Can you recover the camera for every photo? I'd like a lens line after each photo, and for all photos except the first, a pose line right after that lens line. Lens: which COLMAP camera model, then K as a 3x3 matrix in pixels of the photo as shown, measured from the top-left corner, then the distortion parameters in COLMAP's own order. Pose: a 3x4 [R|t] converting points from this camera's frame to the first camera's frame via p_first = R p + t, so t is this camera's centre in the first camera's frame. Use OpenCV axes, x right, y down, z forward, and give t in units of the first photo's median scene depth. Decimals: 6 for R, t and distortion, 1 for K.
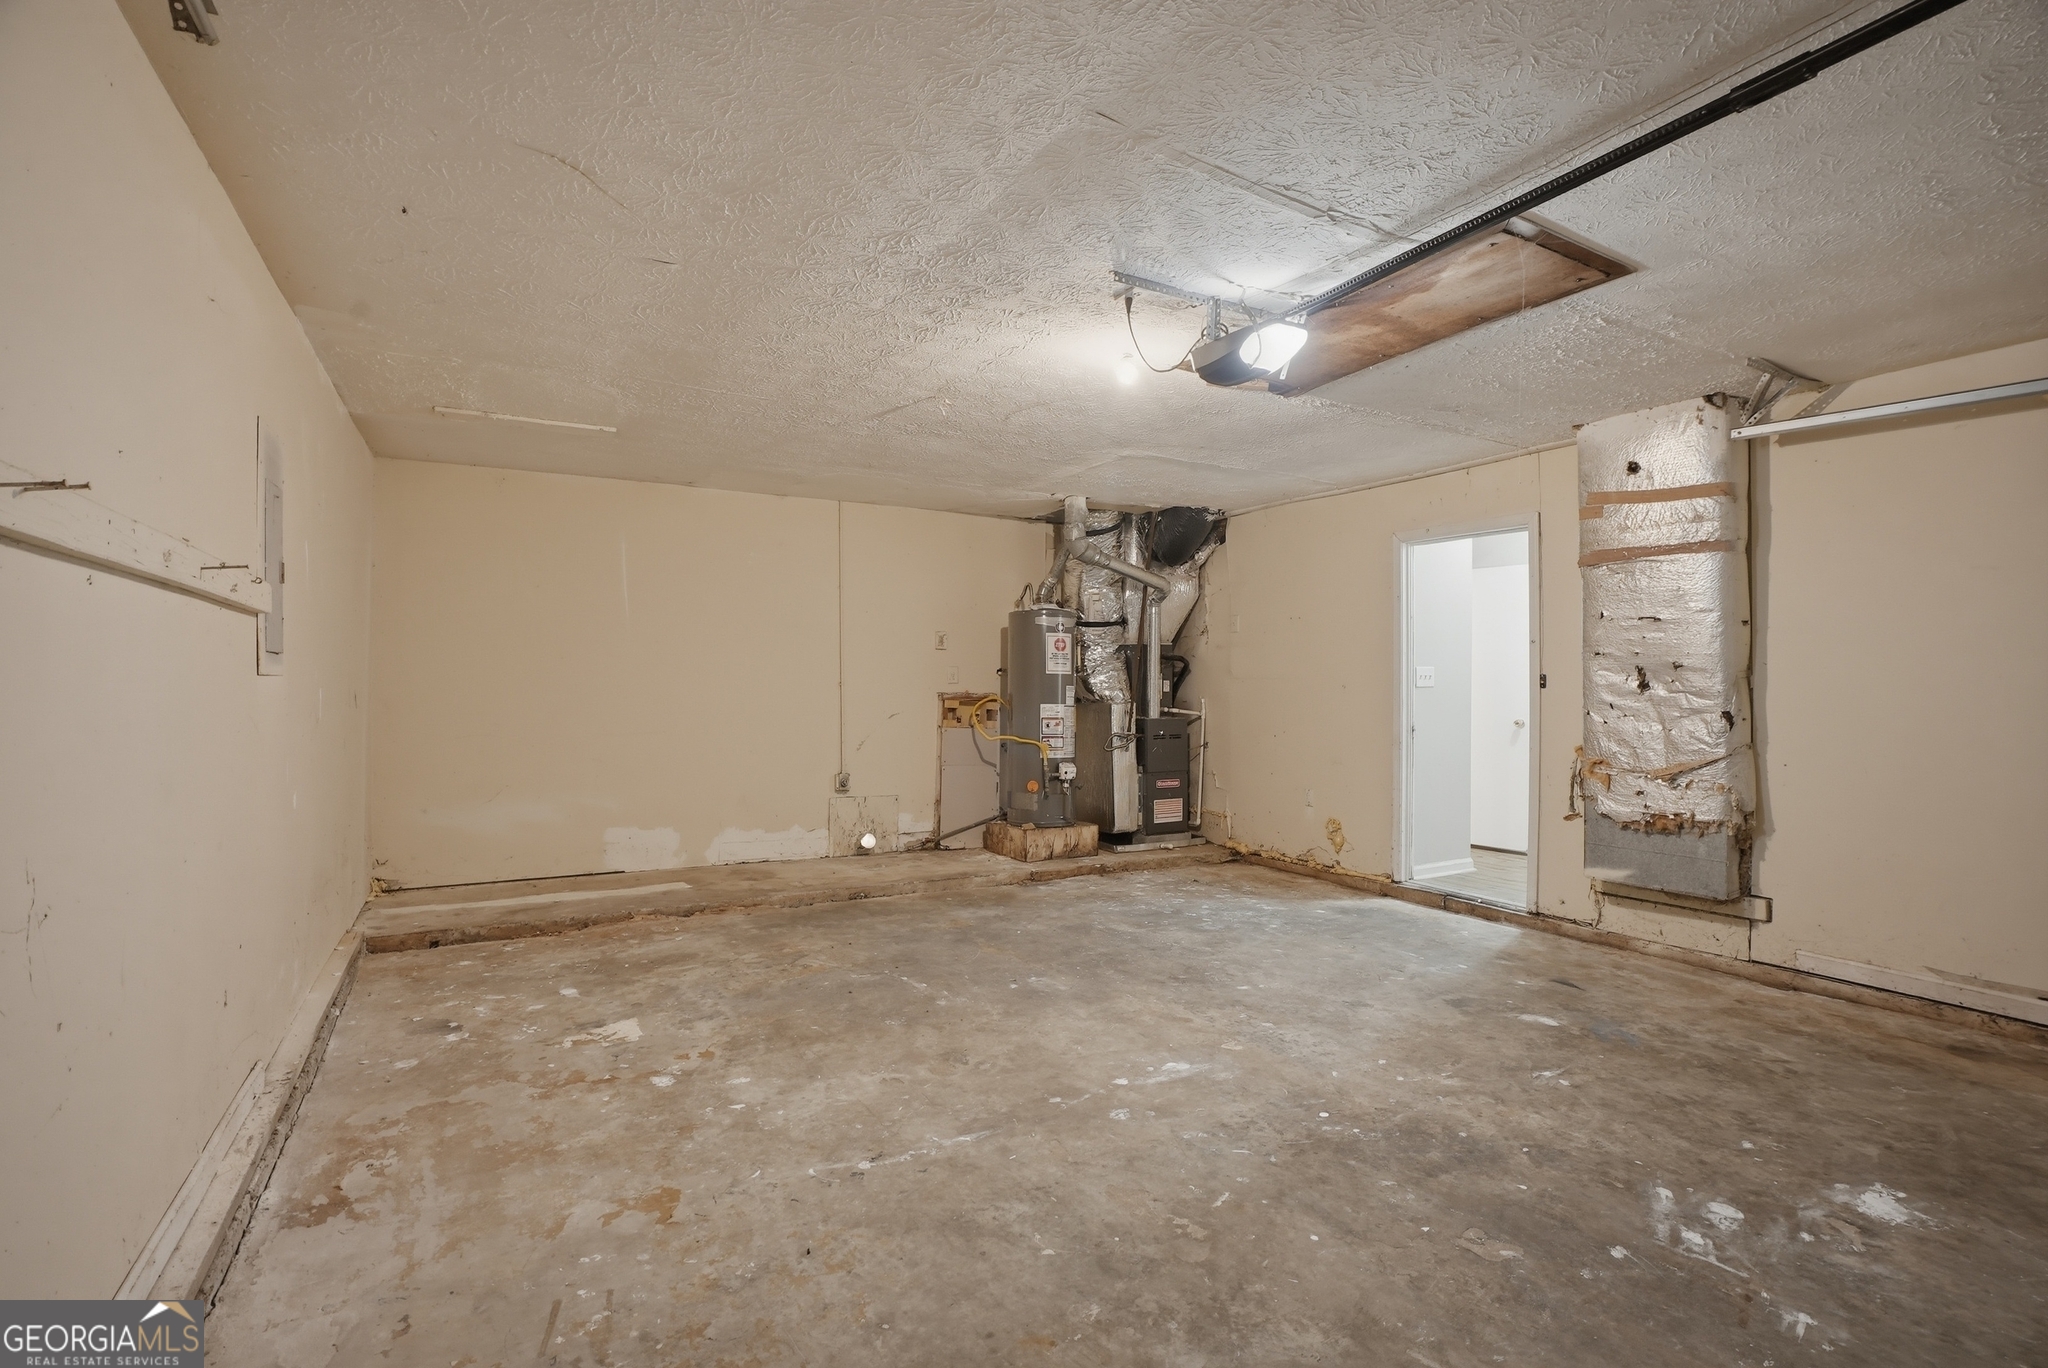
lens RADIAL K [[978.5, 0, 1034.5], [0, 978.5, 713.8], [0, 0, 1]] dist [-0.069168, 0.027849]
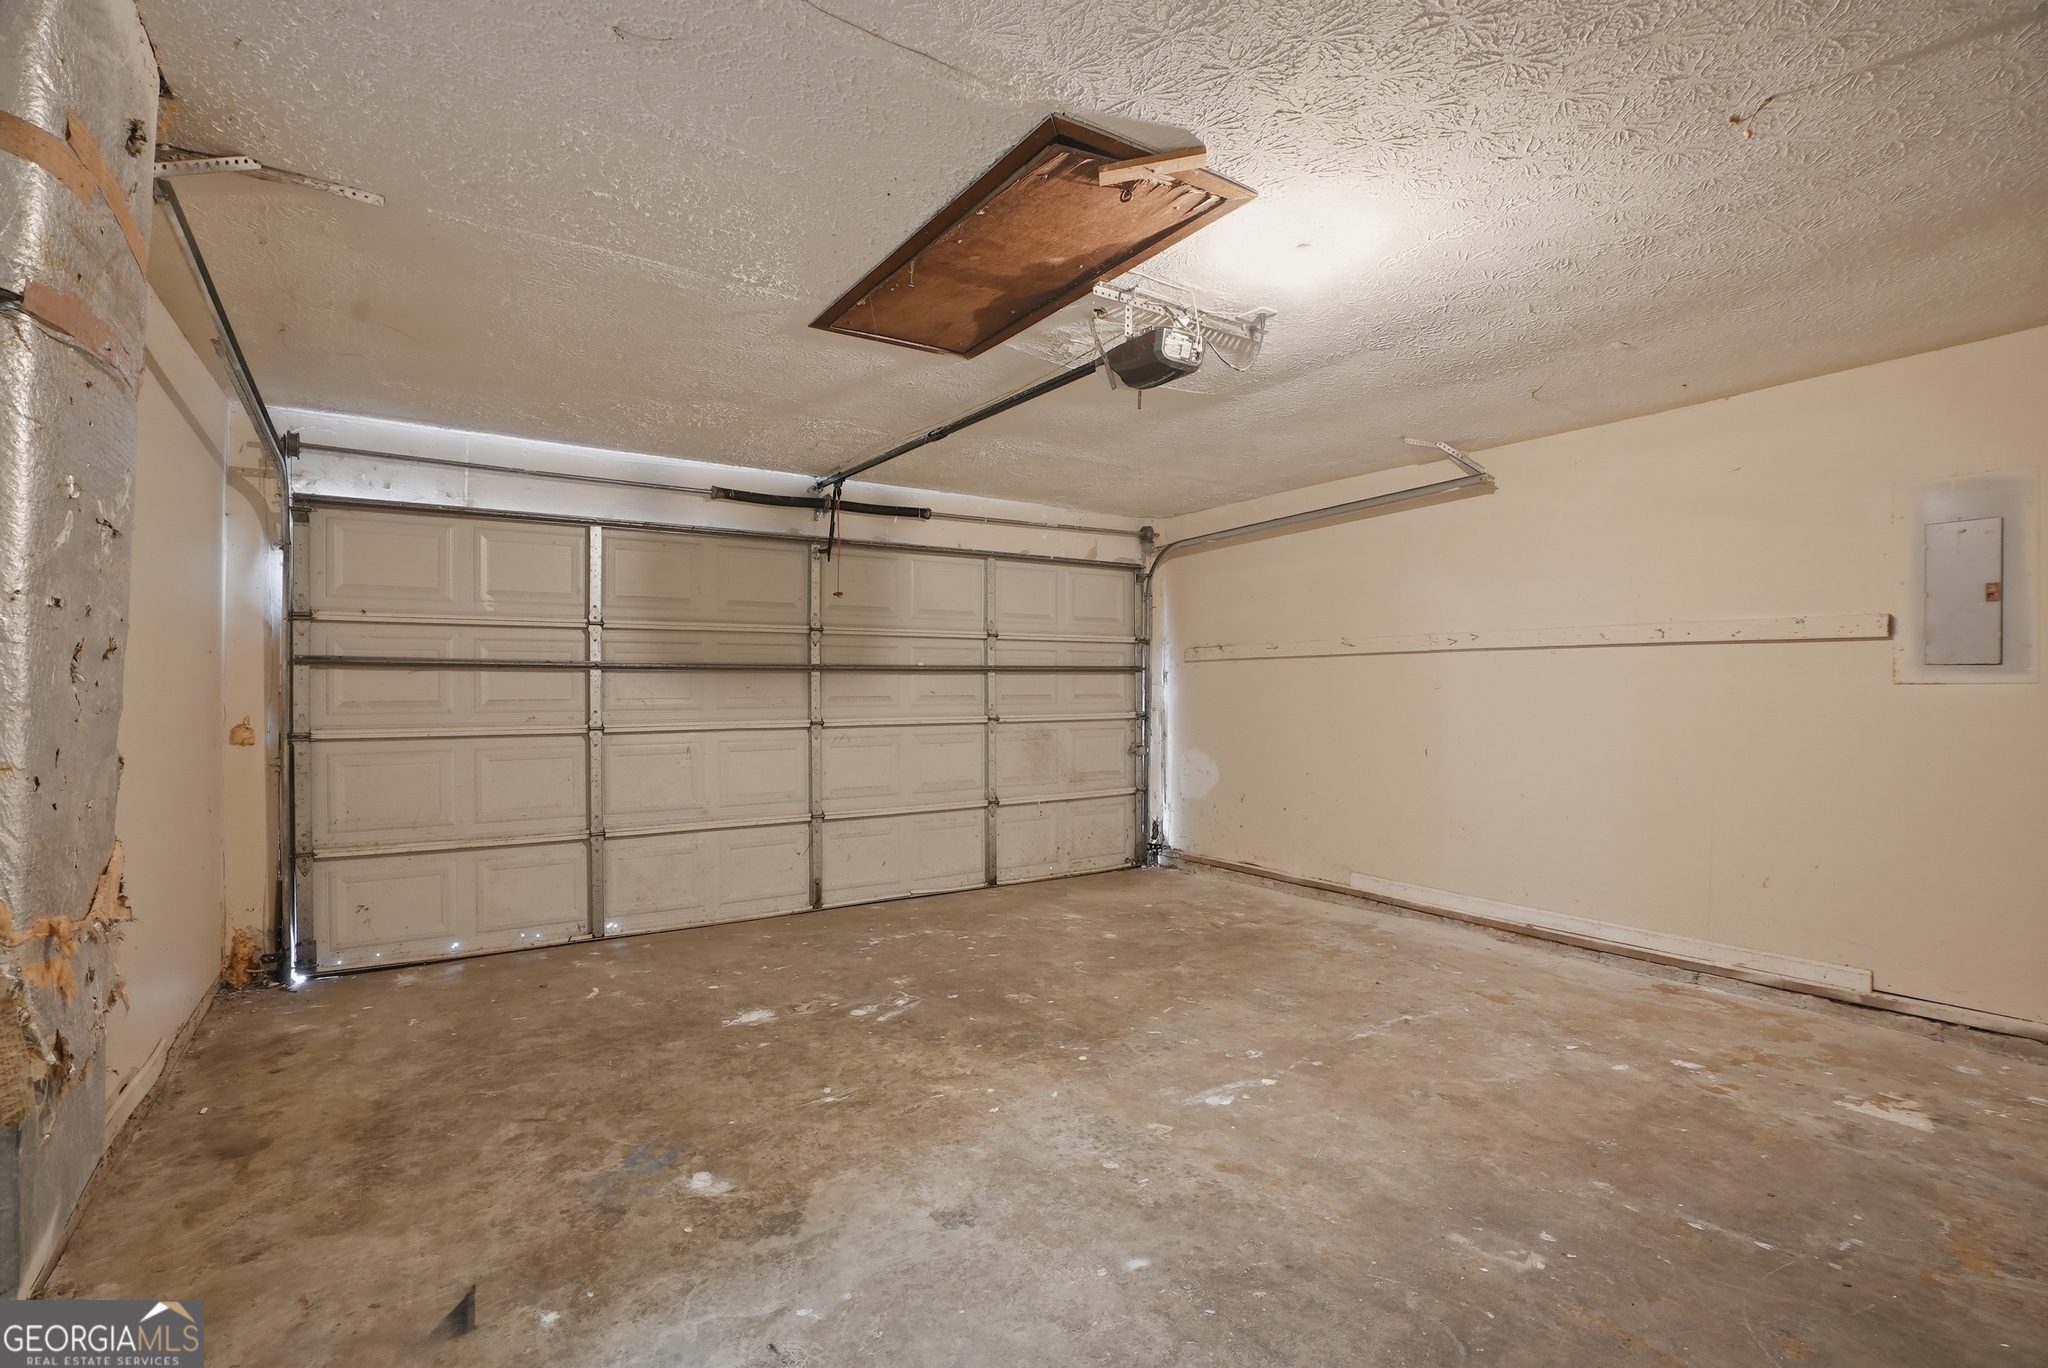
lens RADIAL K [[978.5, 0, 1034.5], [0, 978.5, 713.8], [0, 0, 1]] dist [-0.069168, 0.027849]
pose [[-0.997839, 0.000645, -0.065703, 0.395816], [-0.003282, 0.998215, 0.059637, -0.064413], [0.065624, 0.059724, -0.996055, 1.946228]]
